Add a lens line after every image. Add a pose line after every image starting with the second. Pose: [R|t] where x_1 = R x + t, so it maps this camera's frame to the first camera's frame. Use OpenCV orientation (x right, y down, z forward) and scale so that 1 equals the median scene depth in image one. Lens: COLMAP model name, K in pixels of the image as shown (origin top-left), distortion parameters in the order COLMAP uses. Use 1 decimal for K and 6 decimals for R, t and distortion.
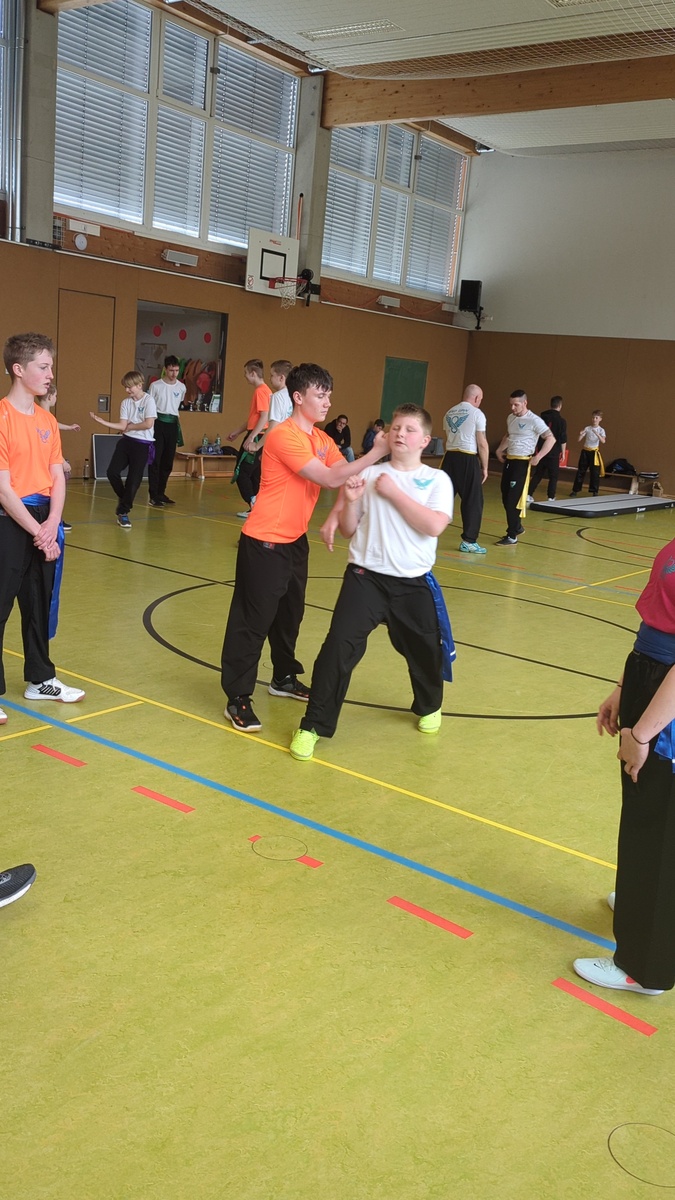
lens RADIAL K [[1037.4, 0, 337.9], [0, 1037.4, 599.9], [0, 0, 1]] dist [0.059875, -0.055689]
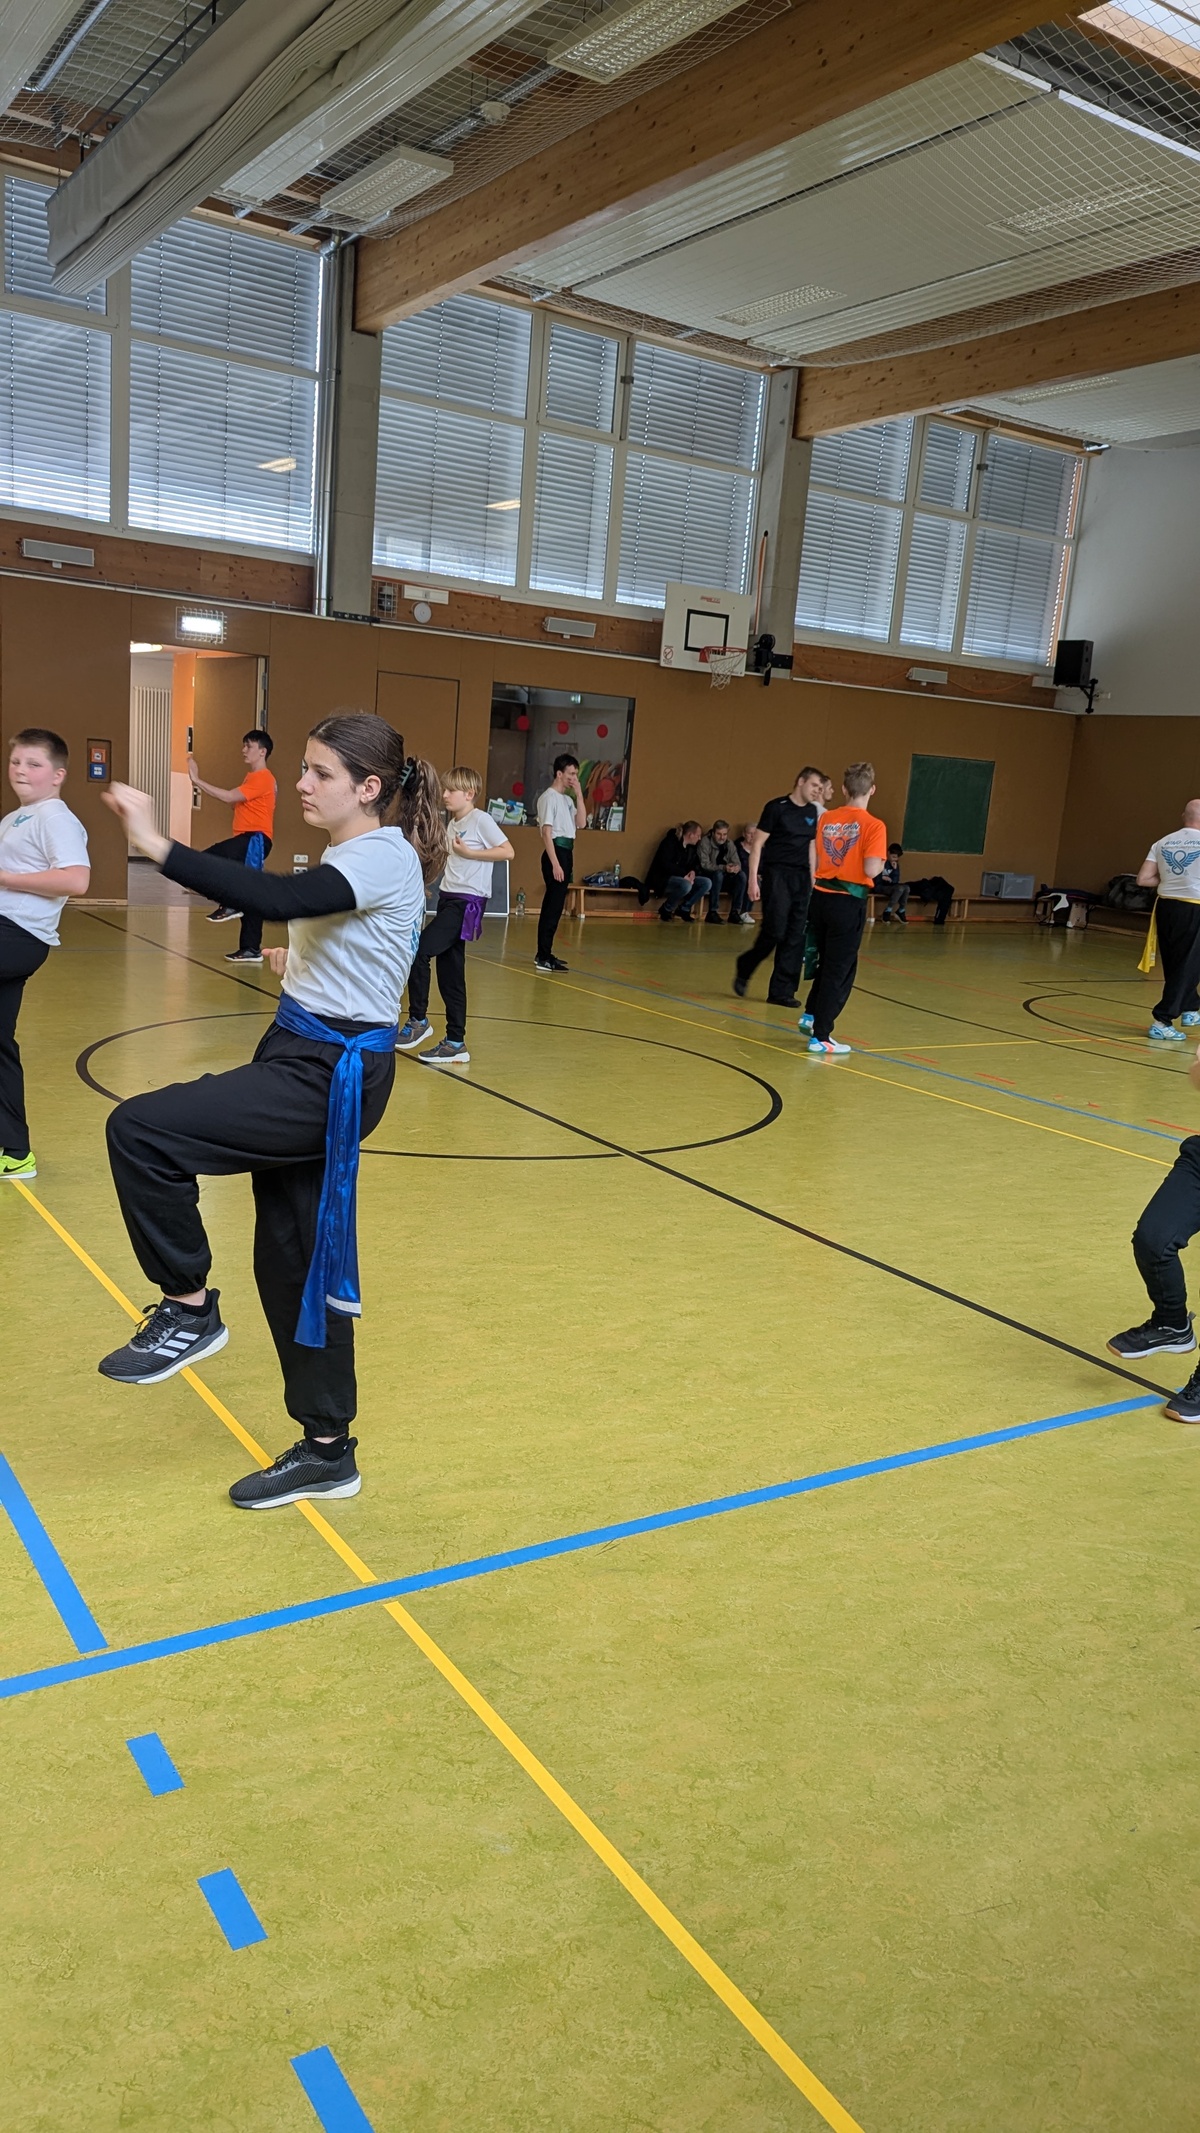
lens RADIAL K [[1518.2, 0, 599.3], [0, 1518.2, 1067.4], [0, 0, 1]] dist [0.044330, -0.038967]
pose [[0.936780, 0.047671, -0.346657, 0.252514], [-0.064119, 0.997288, -0.036126, 0.026907], [0.343994, 0.056069, 0.937296, -0.006632]]
